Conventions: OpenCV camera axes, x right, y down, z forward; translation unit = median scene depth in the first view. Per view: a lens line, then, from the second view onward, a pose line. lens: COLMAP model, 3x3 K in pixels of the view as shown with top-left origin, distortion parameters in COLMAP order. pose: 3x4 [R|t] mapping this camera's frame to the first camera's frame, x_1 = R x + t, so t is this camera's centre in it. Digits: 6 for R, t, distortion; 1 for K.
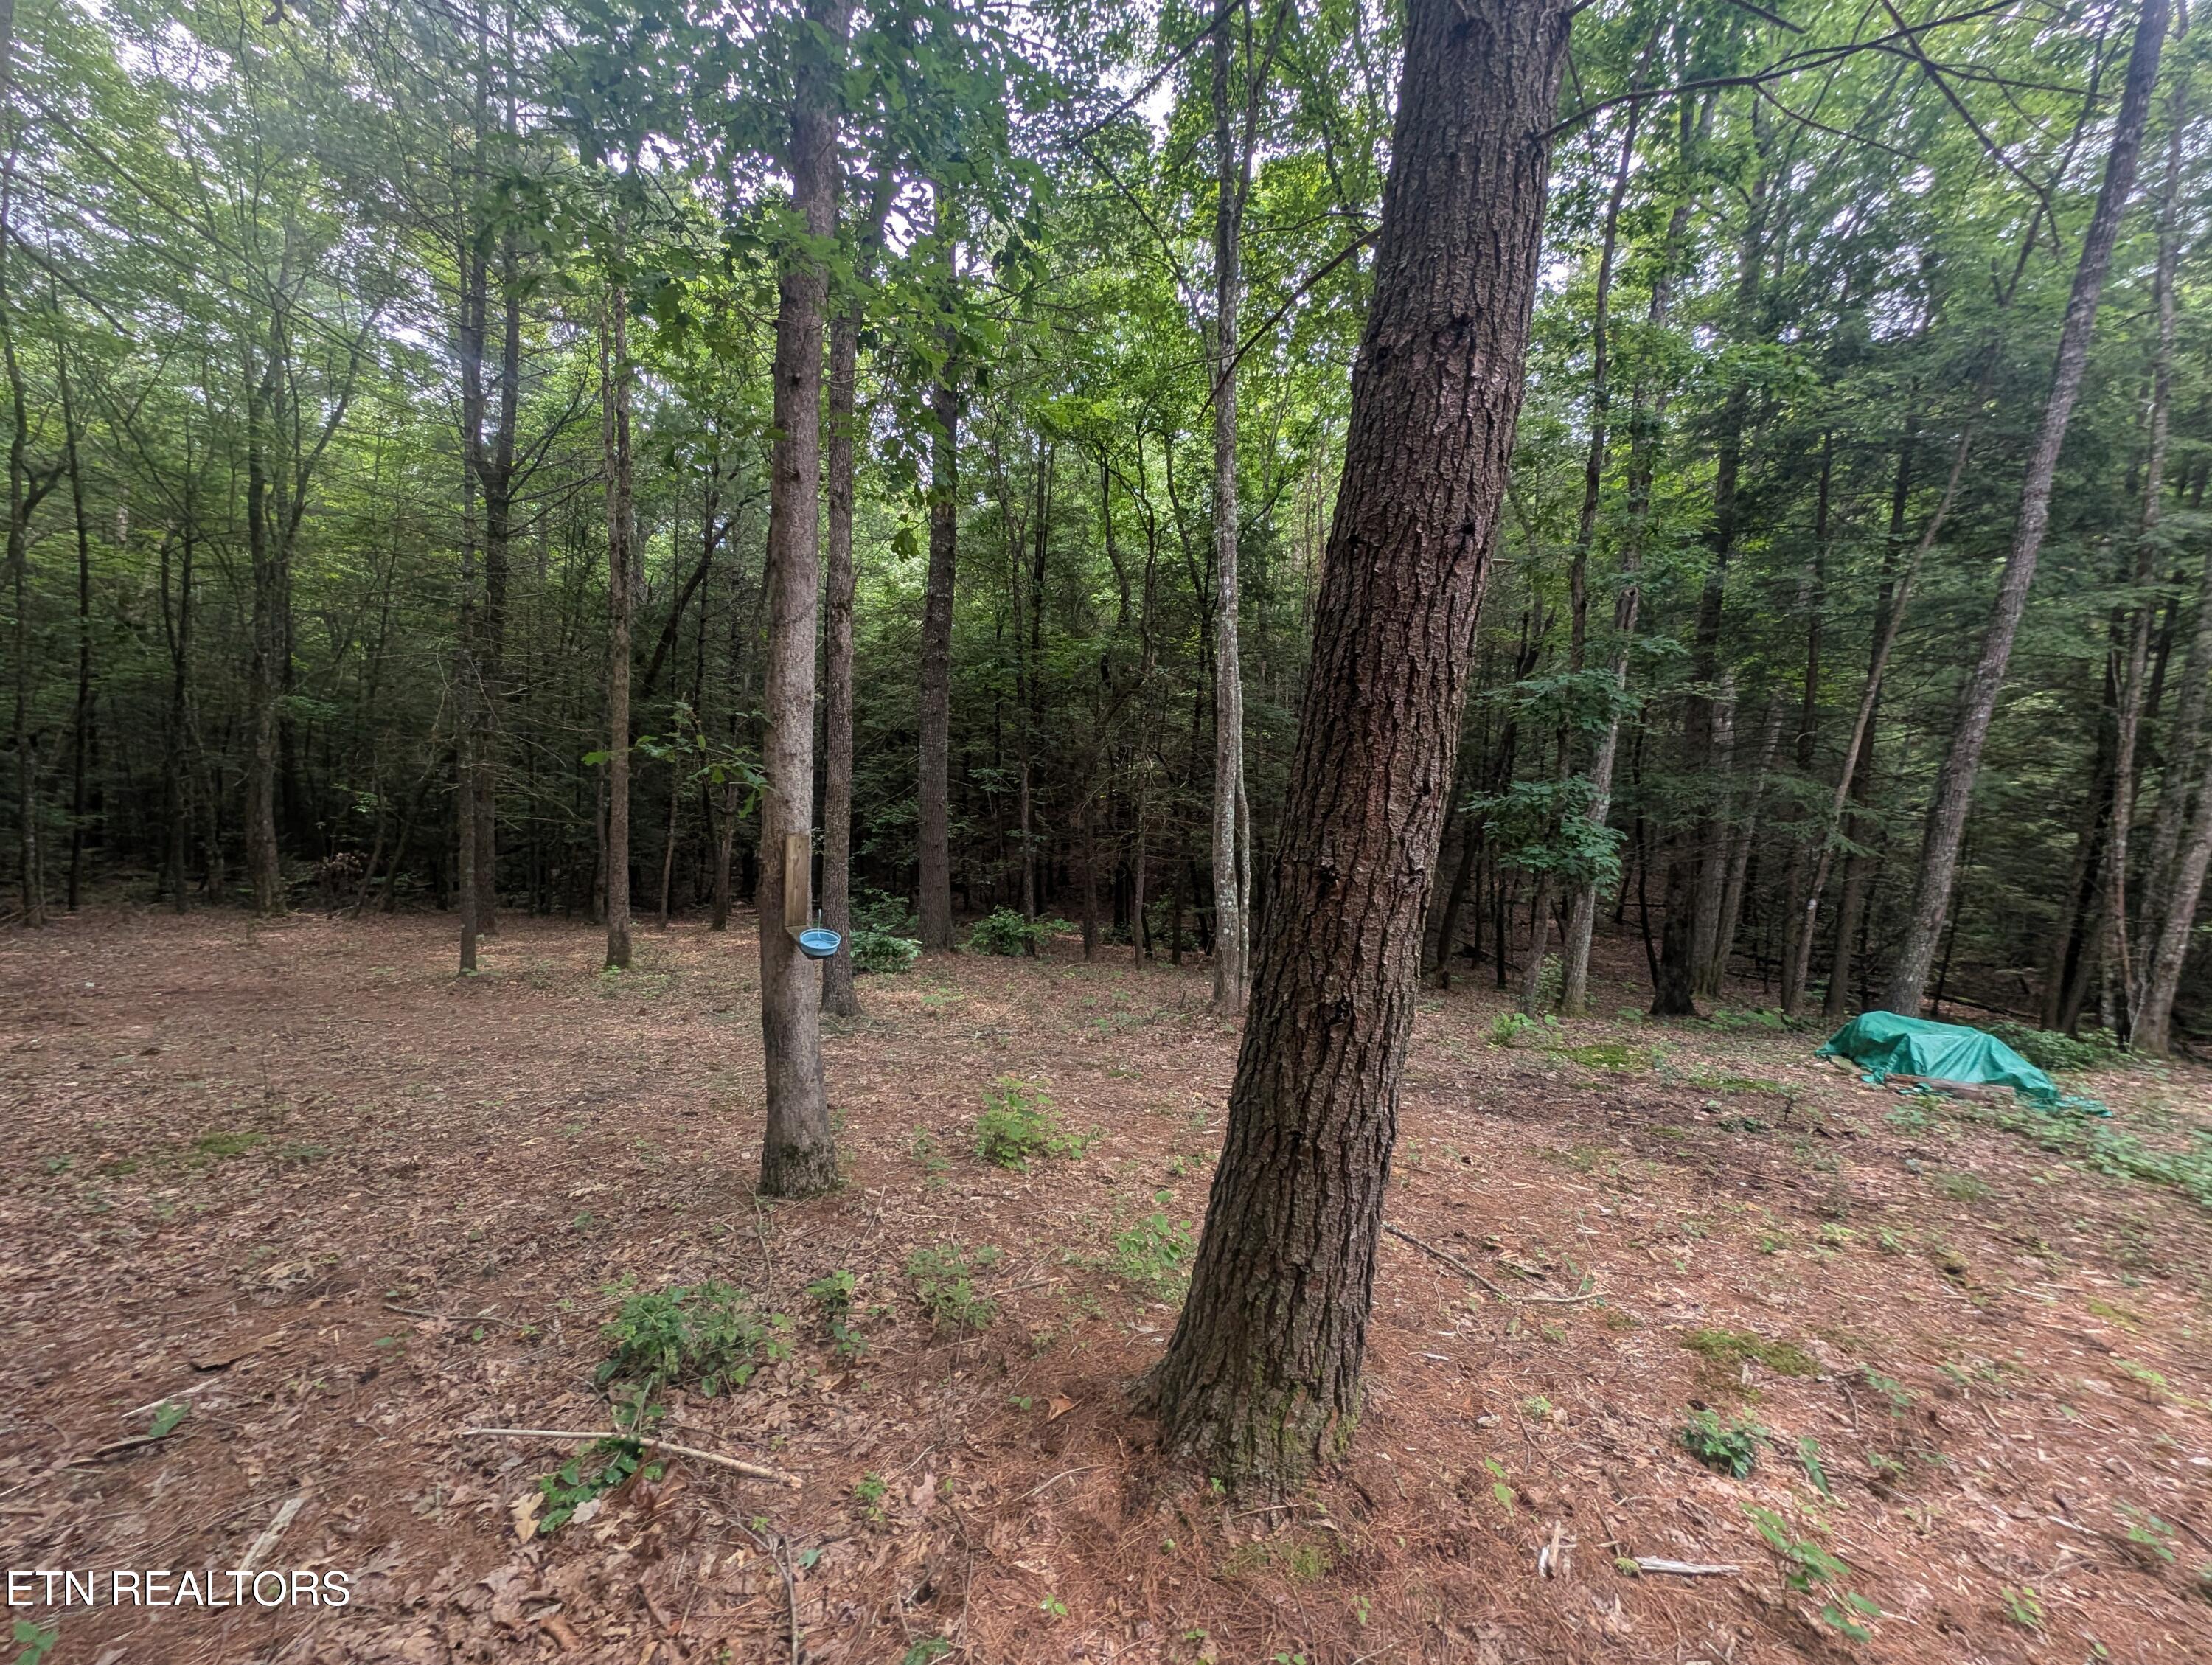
lens RADIAL K [[831.4, 0, 1102.4], [0, 831.4, 838.0], [0, 0, 1]] dist [0.008212, -0.003628]
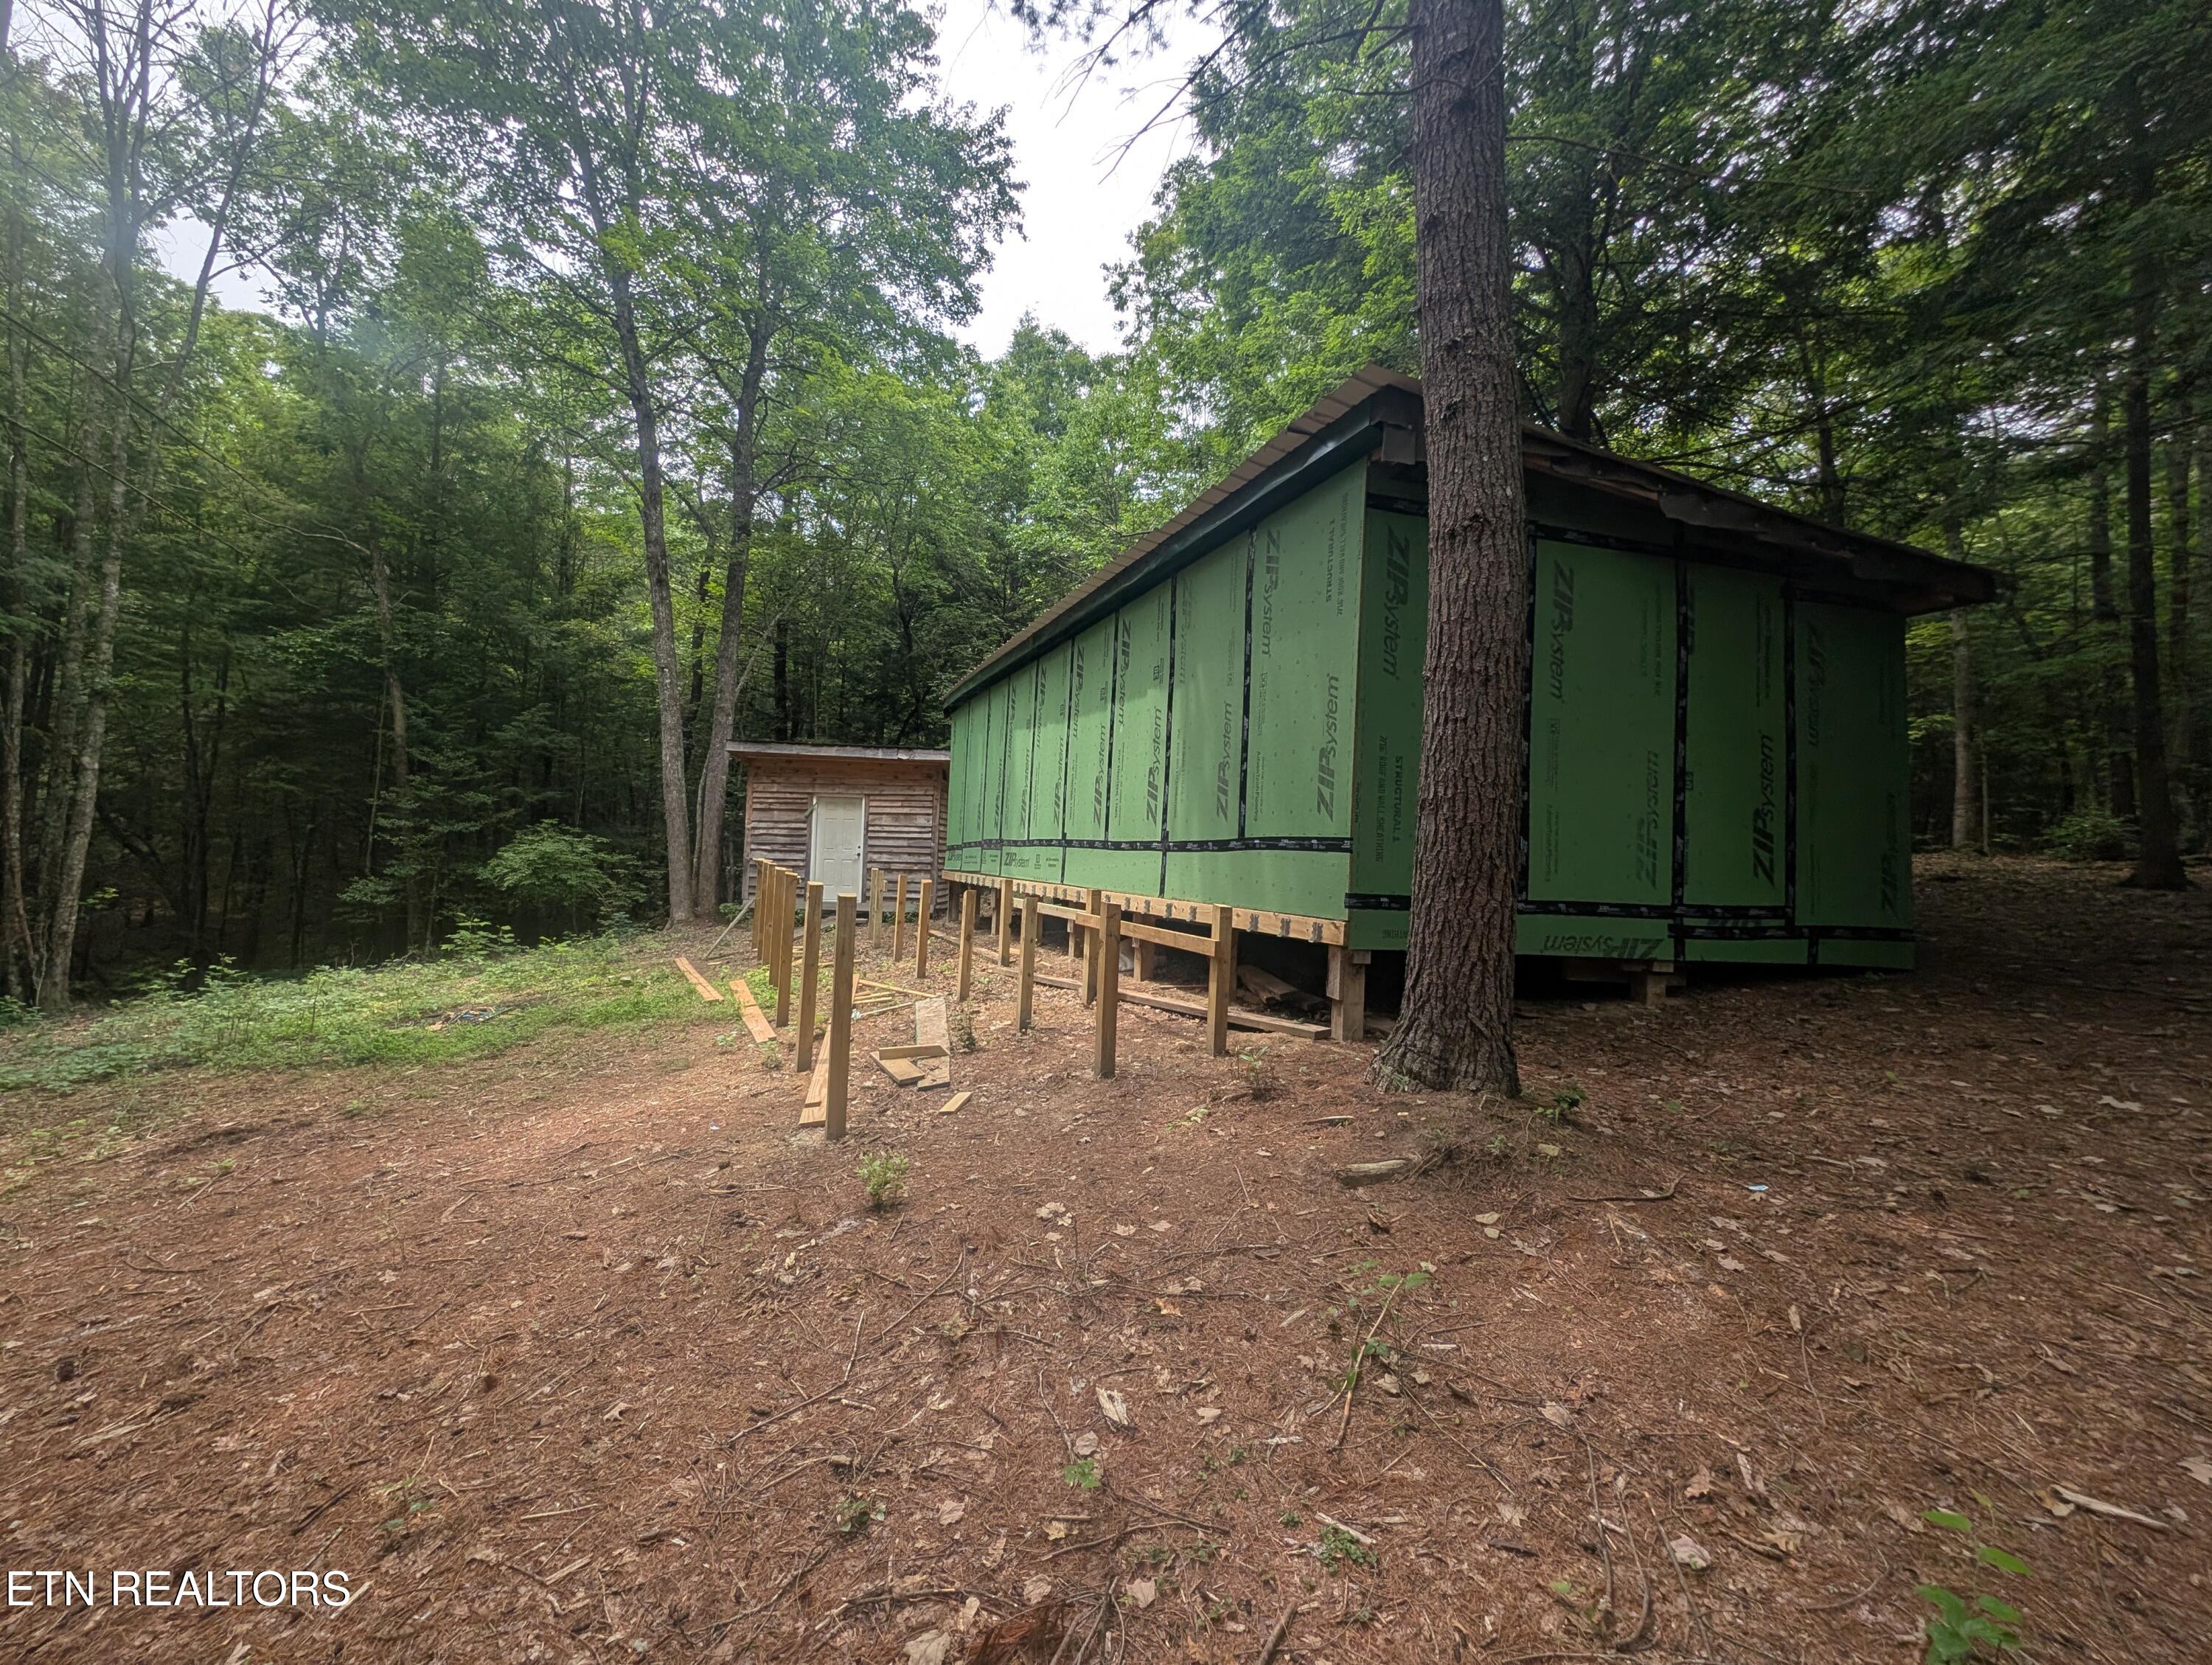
lens RADIAL K [[831.4, 0, 1104.0], [0, 831.4, 845.7], [0, 0, 1]] dist [0.008212, -0.003628]
pose [[-0.205431, -0.047411, 0.977523, -0.297263], [0.016767, 0.998509, 0.051952, -0.019935], [-0.978528, 0.027063, -0.204330, -0.329619]]
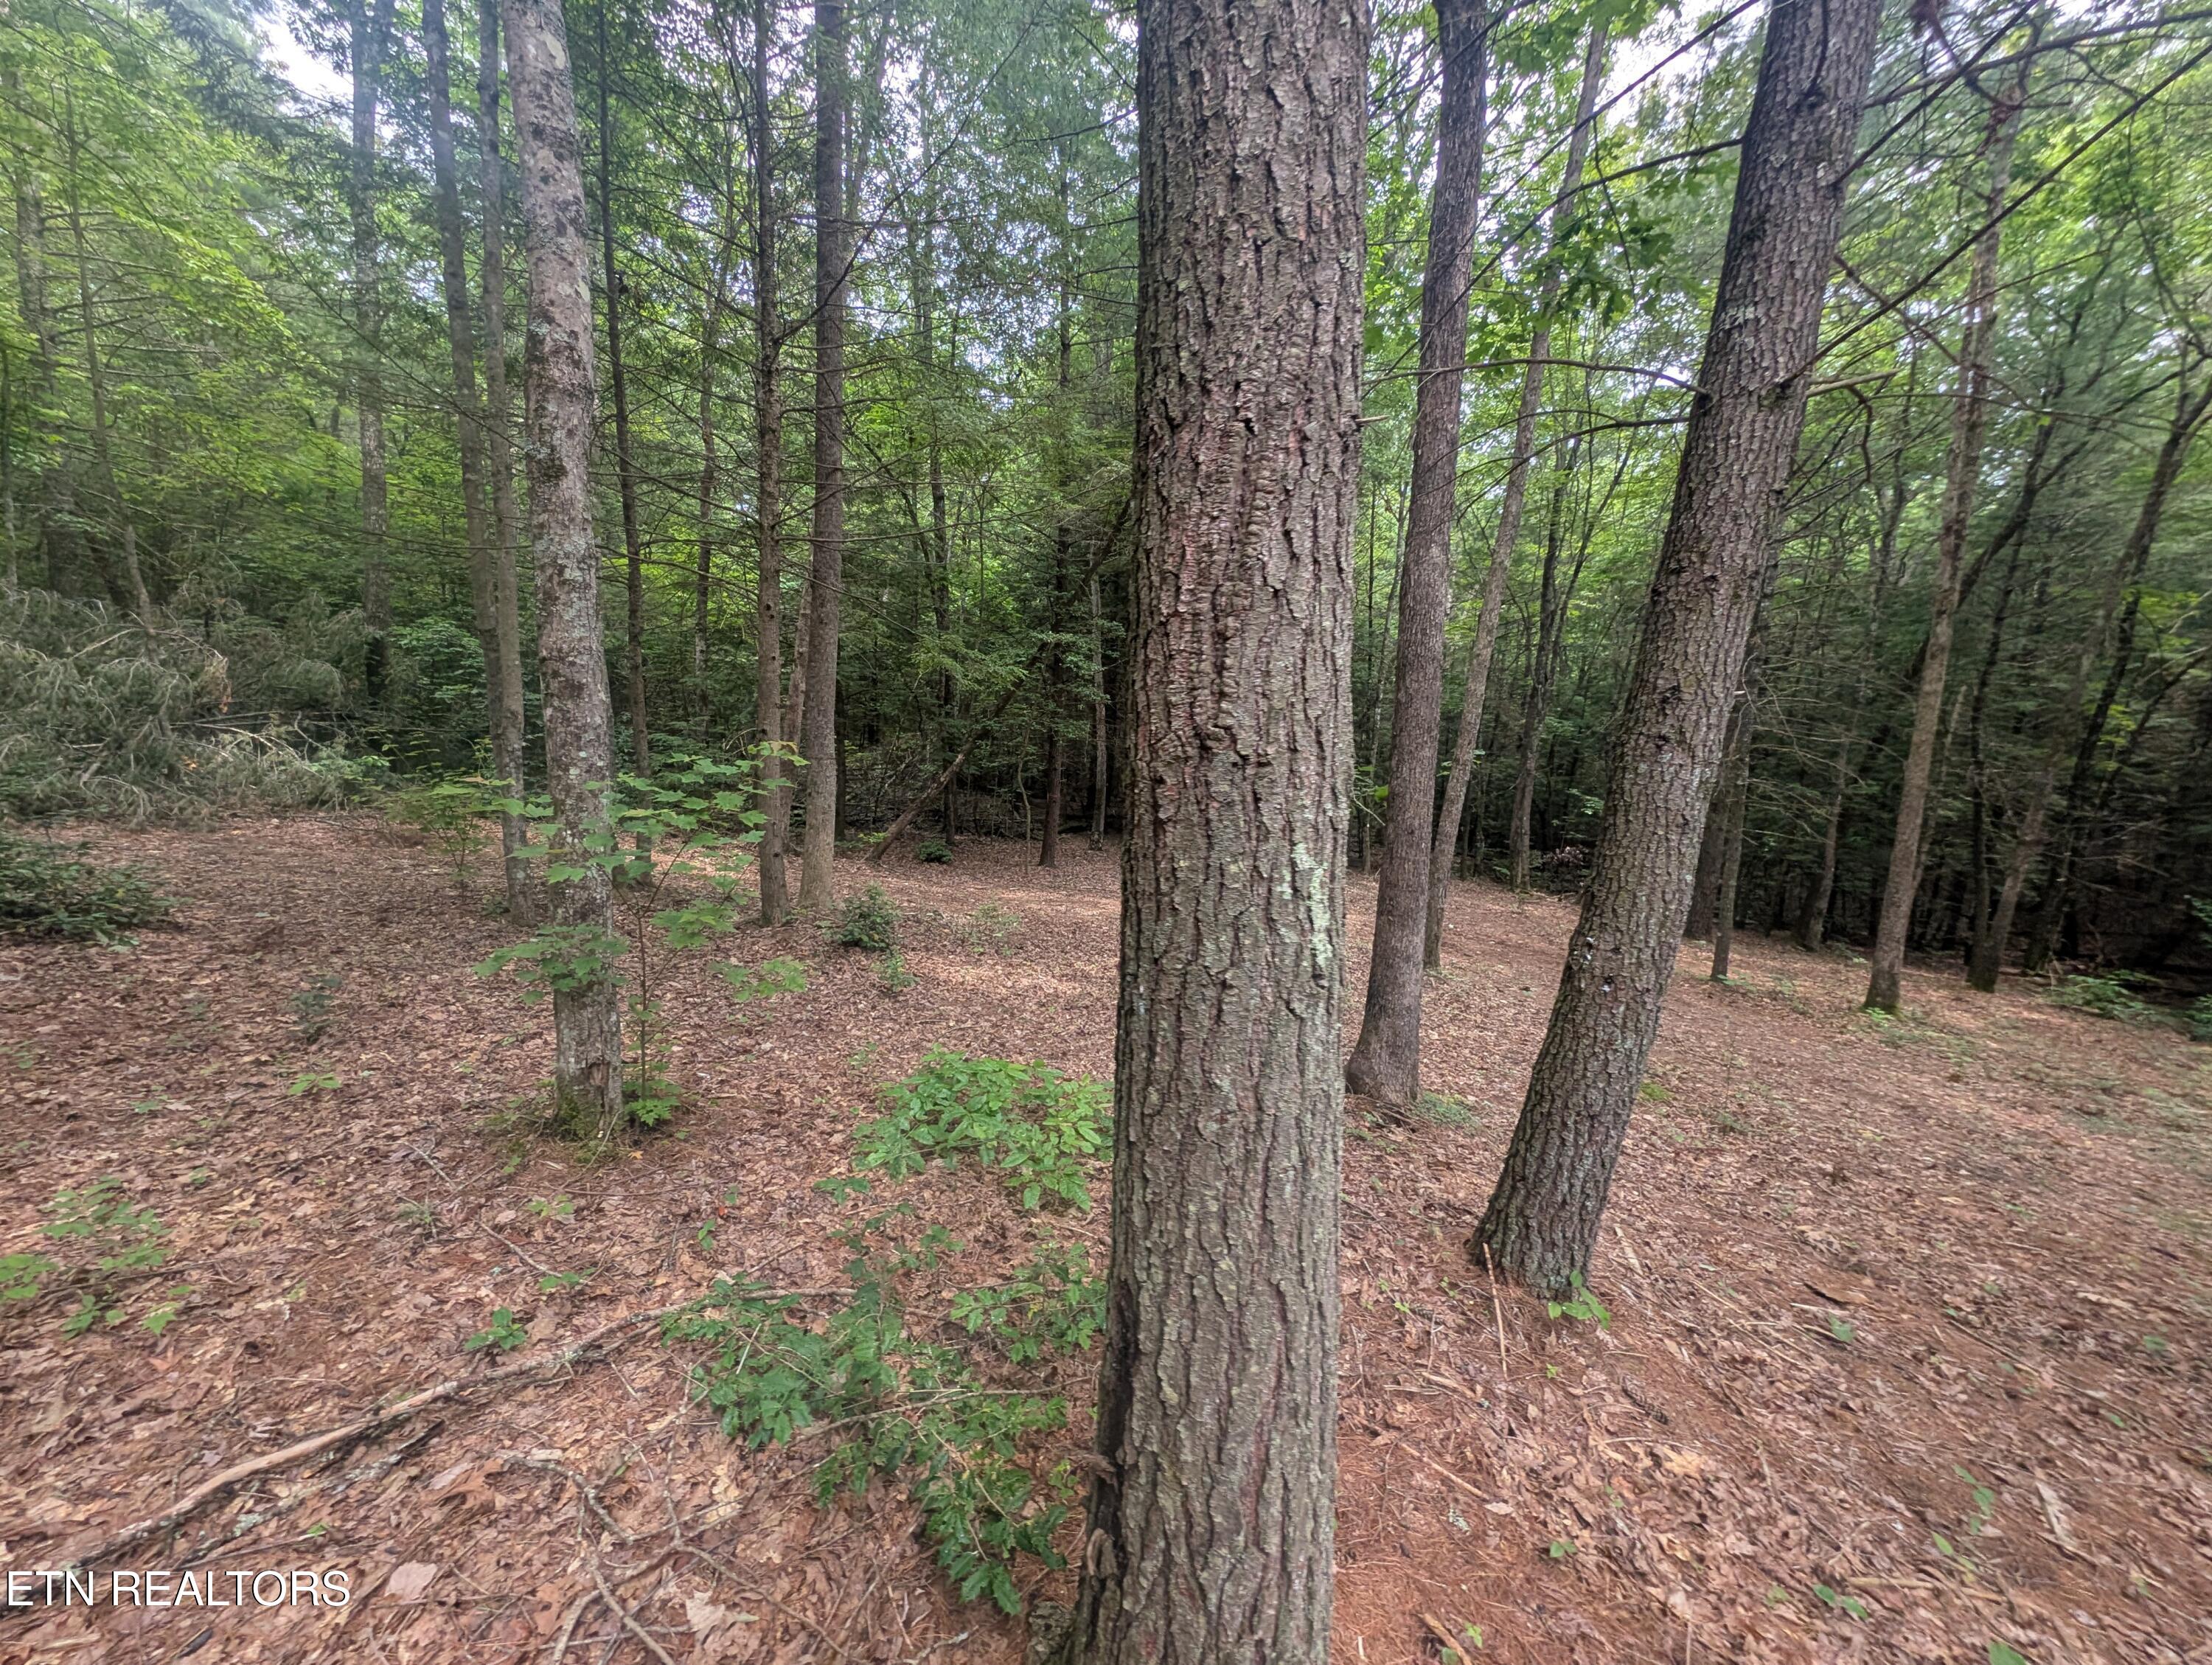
lens RADIAL K [[831.4, 0, 1095.6], [0, 831.4, 838.9], [0, 0, 1]] dist [0.008212, -0.003628]
pose [[0.359714, 0.083758, -0.929296, -0.124302], [-0.084996, 0.994763, 0.056758, -0.010862], [0.929183, 0.058570, 0.364950, -0.185088]]
